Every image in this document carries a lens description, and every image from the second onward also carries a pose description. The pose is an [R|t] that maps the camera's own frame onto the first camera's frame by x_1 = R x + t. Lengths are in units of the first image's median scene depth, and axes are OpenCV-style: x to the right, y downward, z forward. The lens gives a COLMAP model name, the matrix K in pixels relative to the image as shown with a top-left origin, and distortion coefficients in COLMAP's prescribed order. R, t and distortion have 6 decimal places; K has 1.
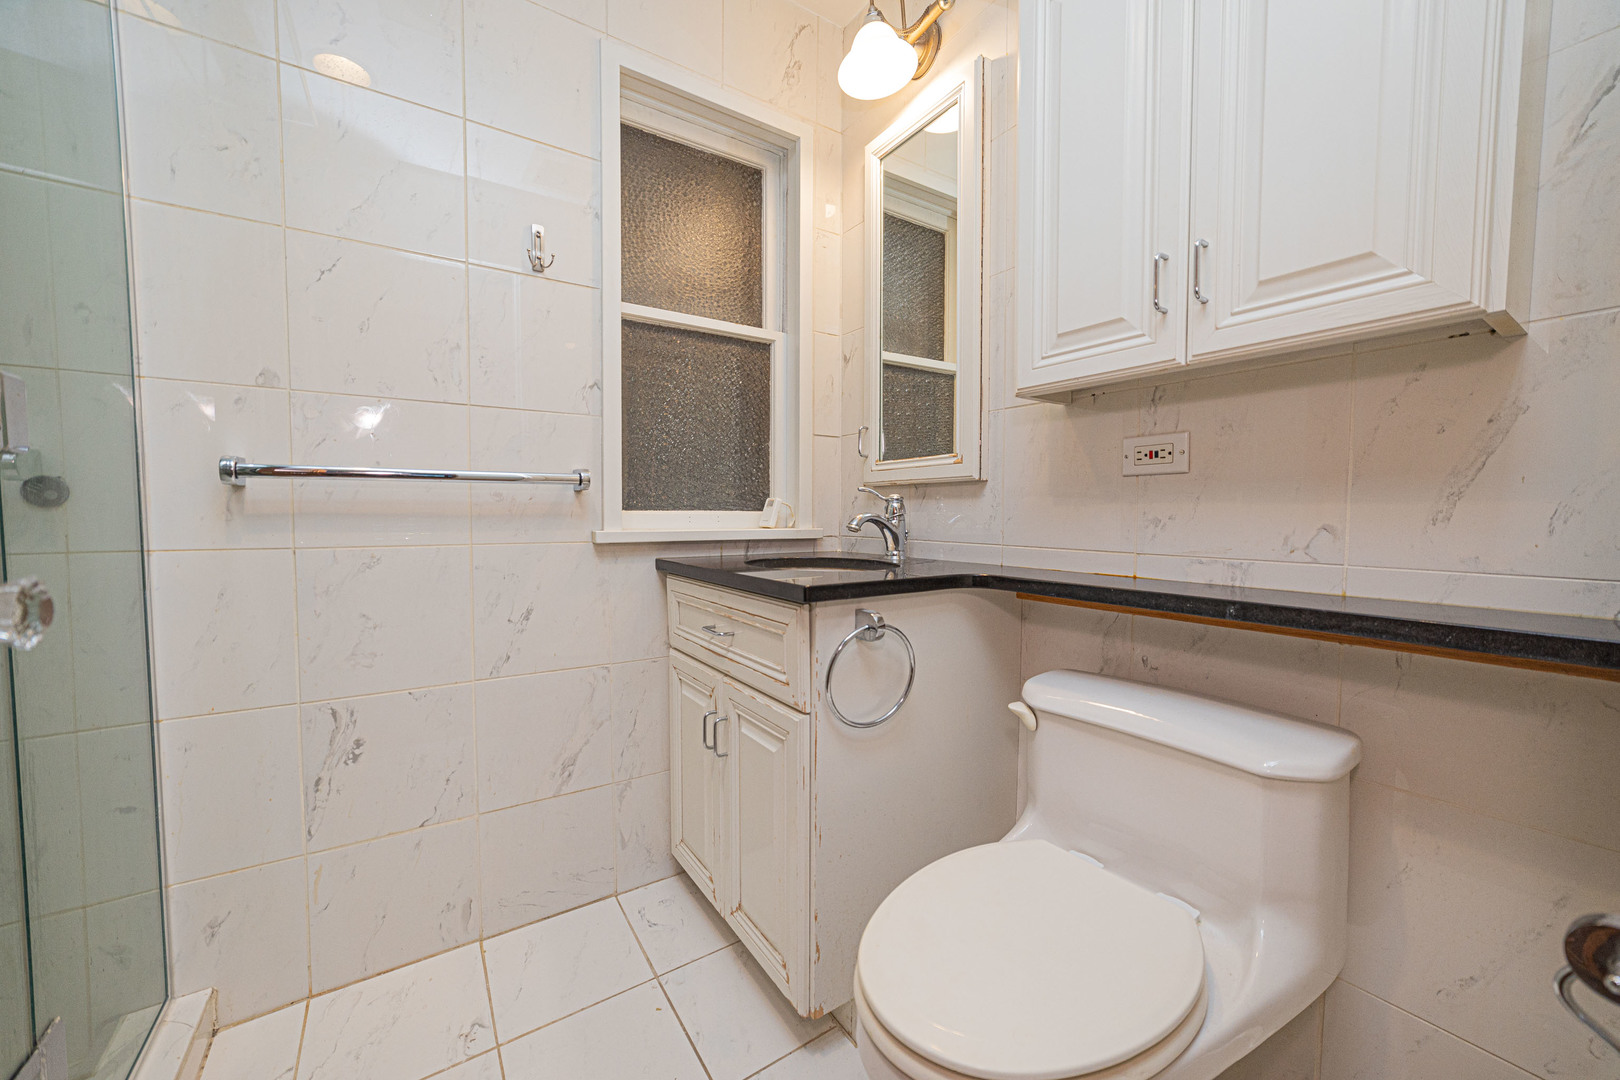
lens RADIAL K [[612.5, 0, 801.3], [0, 612.5, 544.3], [0, 0, 1]] dist [-0.017039, 0.000837]
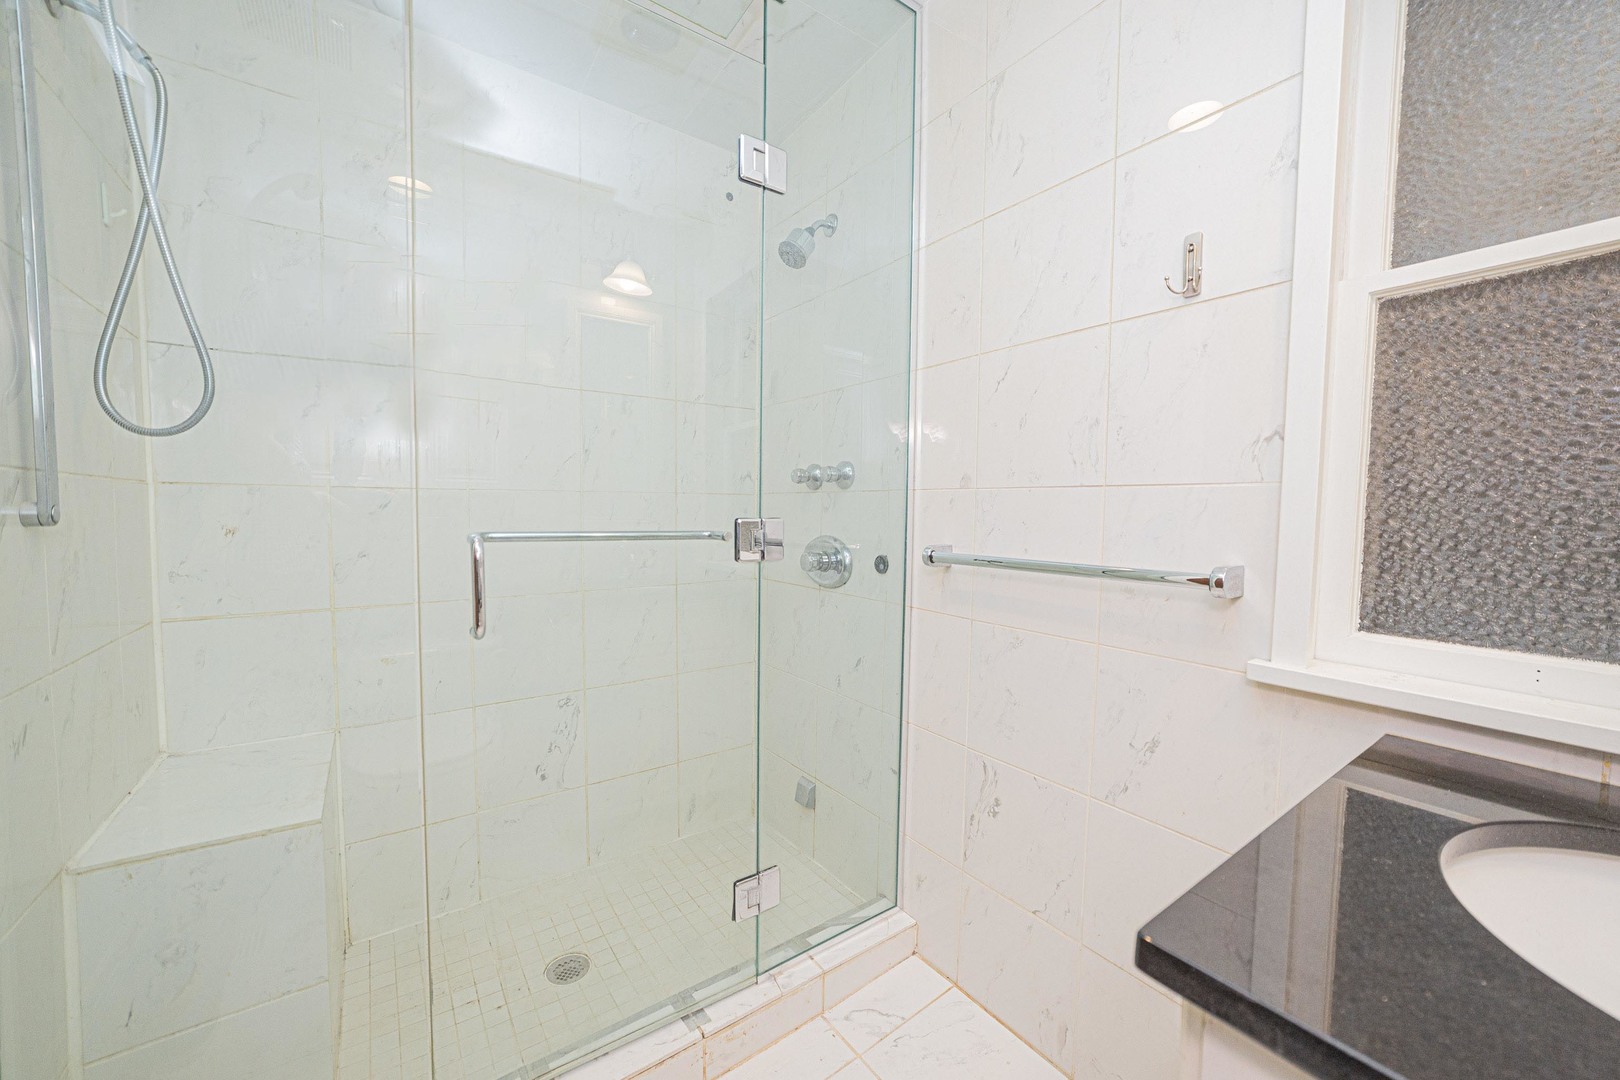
lens RADIAL K [[612.5, 0, 800.5], [0, 612.5, 541.5], [0, 0, 1]] dist [-0.017039, 0.000837]
pose [[0.028131, 0.052670, -0.998216, 0.304565], [-0.058585, 0.996981, 0.050954, -0.160611], [0.997886, 0.057047, 0.031132, 0.517761]]
